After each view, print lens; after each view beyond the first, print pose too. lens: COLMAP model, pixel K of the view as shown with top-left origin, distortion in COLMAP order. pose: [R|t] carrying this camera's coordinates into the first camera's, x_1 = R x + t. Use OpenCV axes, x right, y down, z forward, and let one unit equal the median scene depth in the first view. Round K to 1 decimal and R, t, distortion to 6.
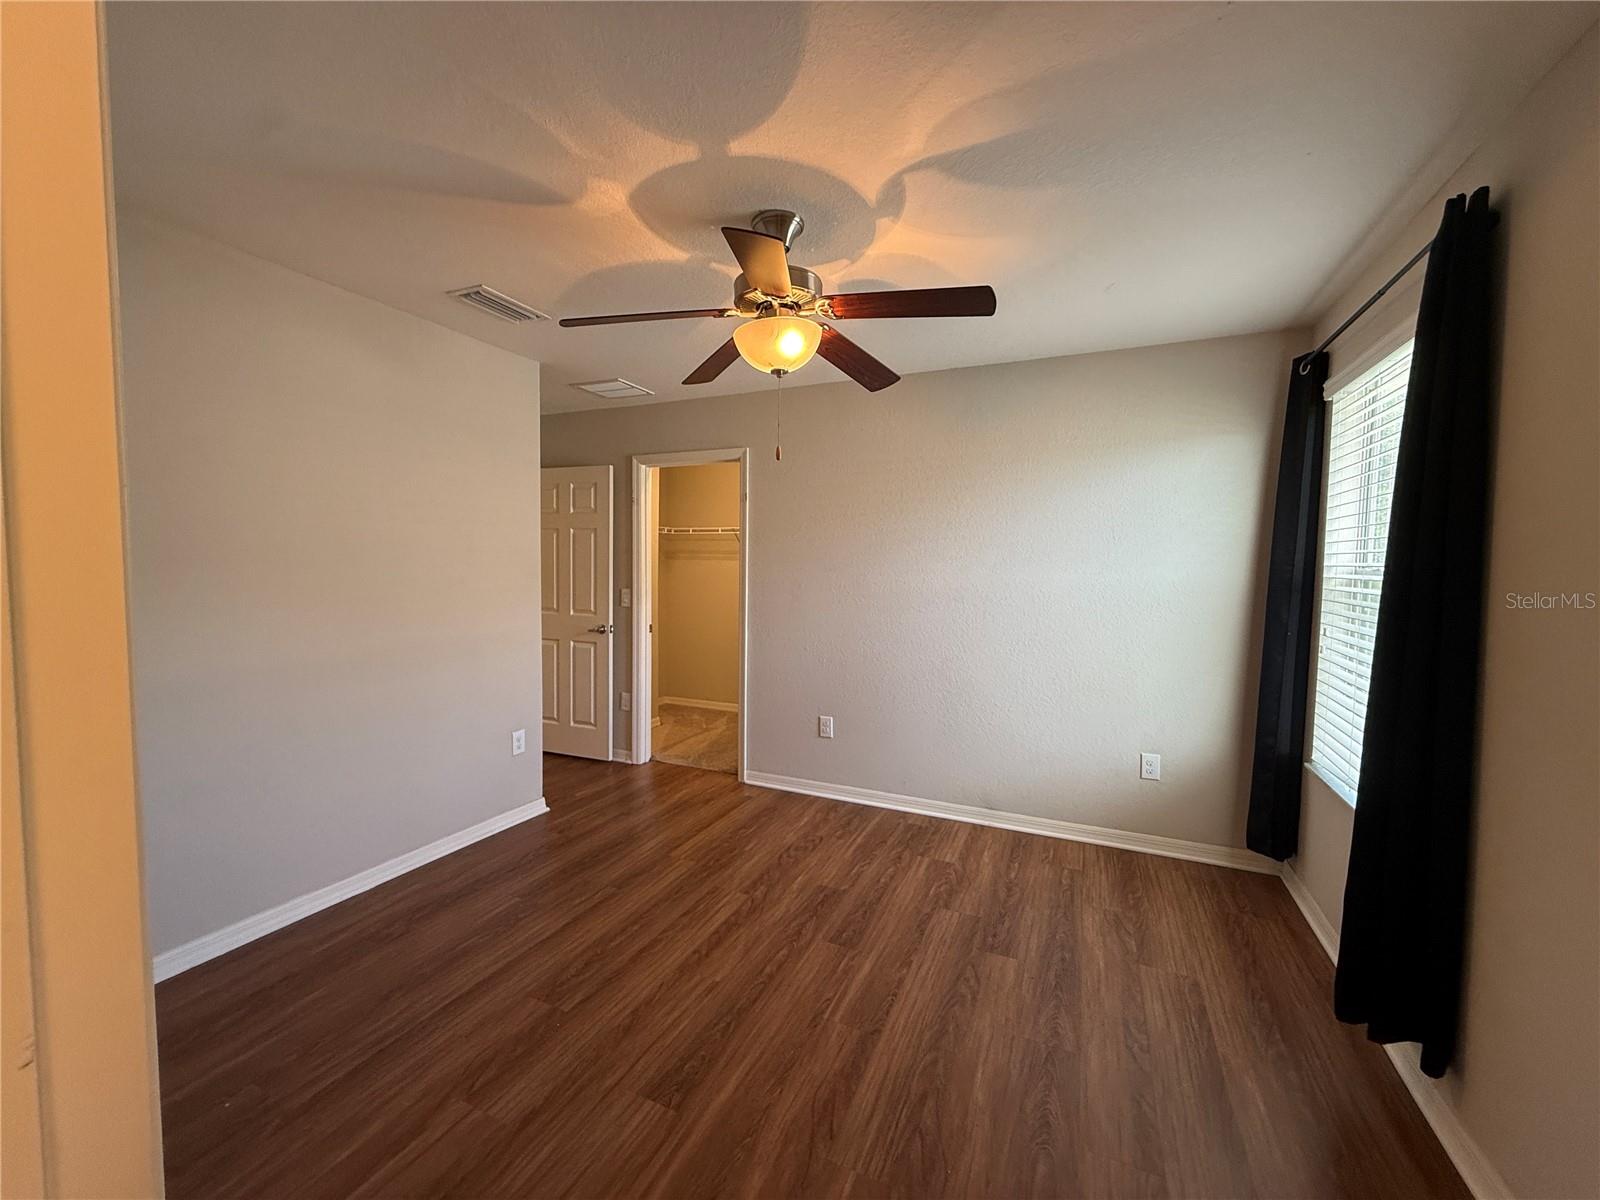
lens RADIAL K [[640.1, 0, 795.6], [0, 640.1, 596.8], [0, 0, 1]] dist [0.002213, -0.000091]
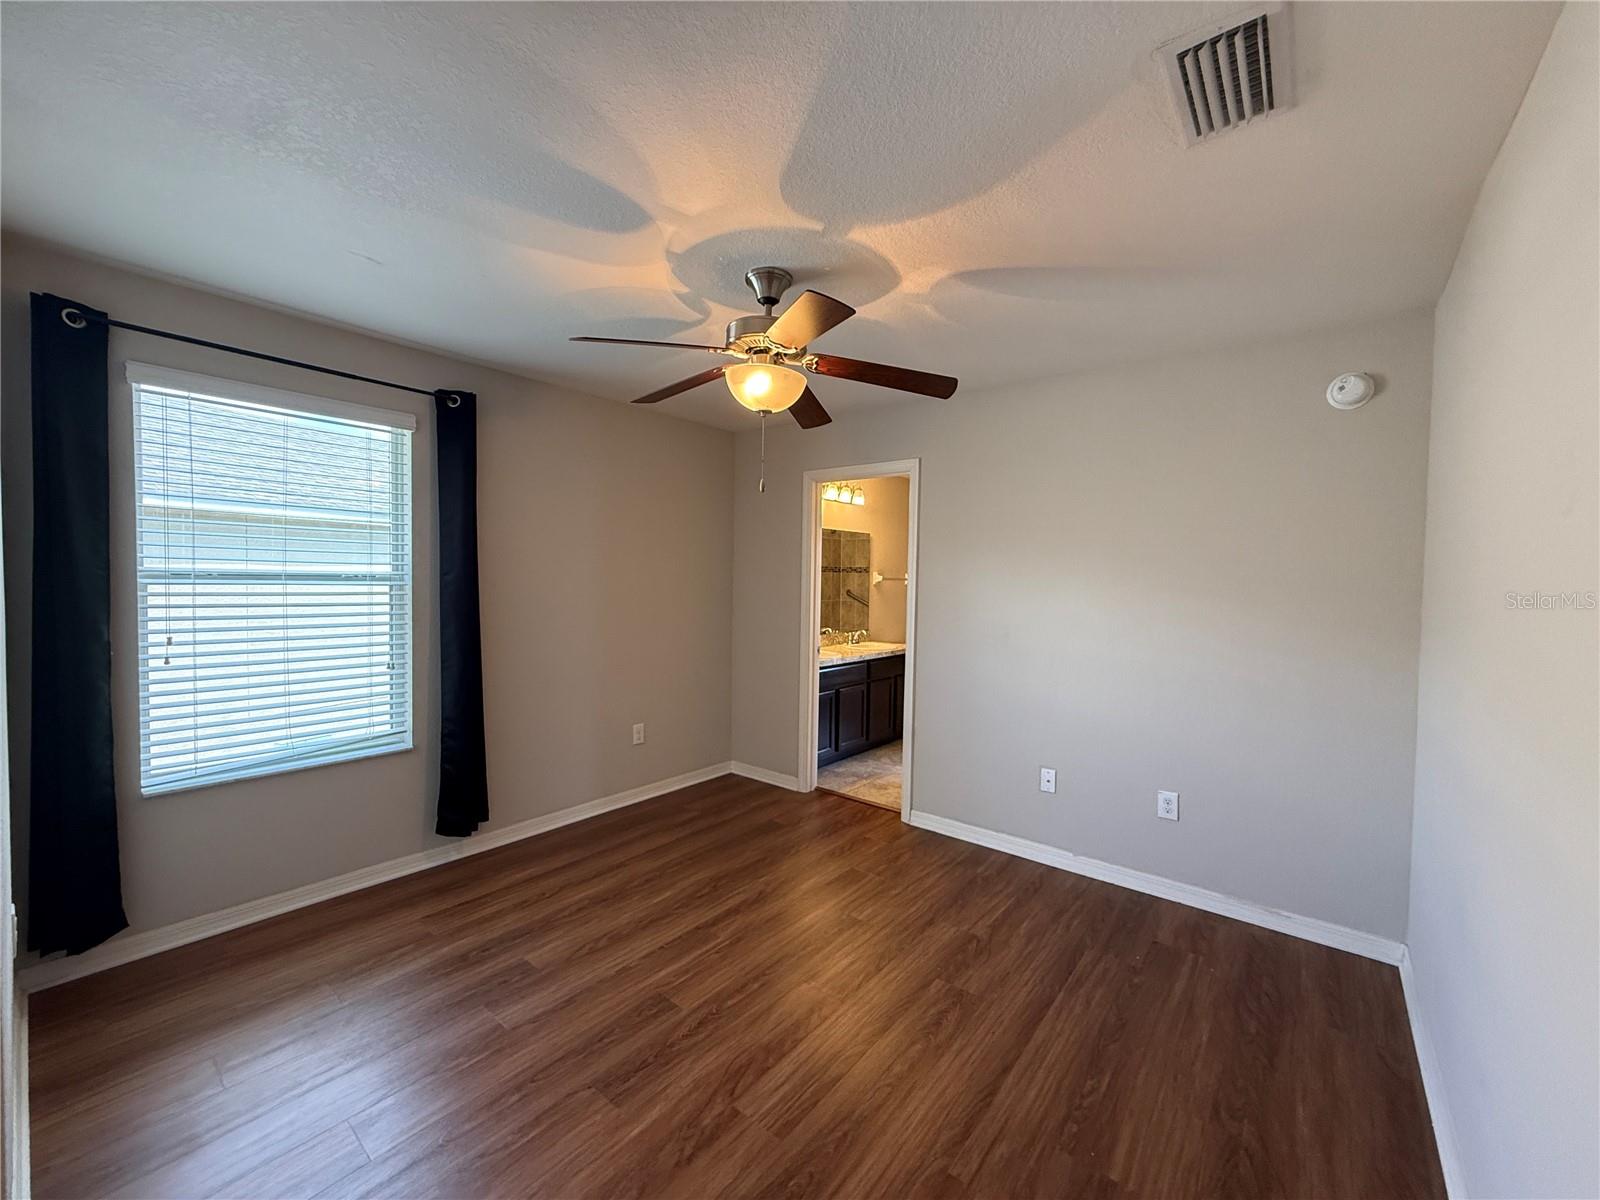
lens RADIAL K [[637.5, 0, 795.8], [0, 637.5, 597.7], [0, 0, 1]] dist [0.000080, 0.000233]
pose [[-0.968195, -0.037319, 0.247397, -0.333242], [-0.017731, 0.996561, 0.080937, -0.115188], [-0.249567, 0.073977, -0.965528, 1.920954]]
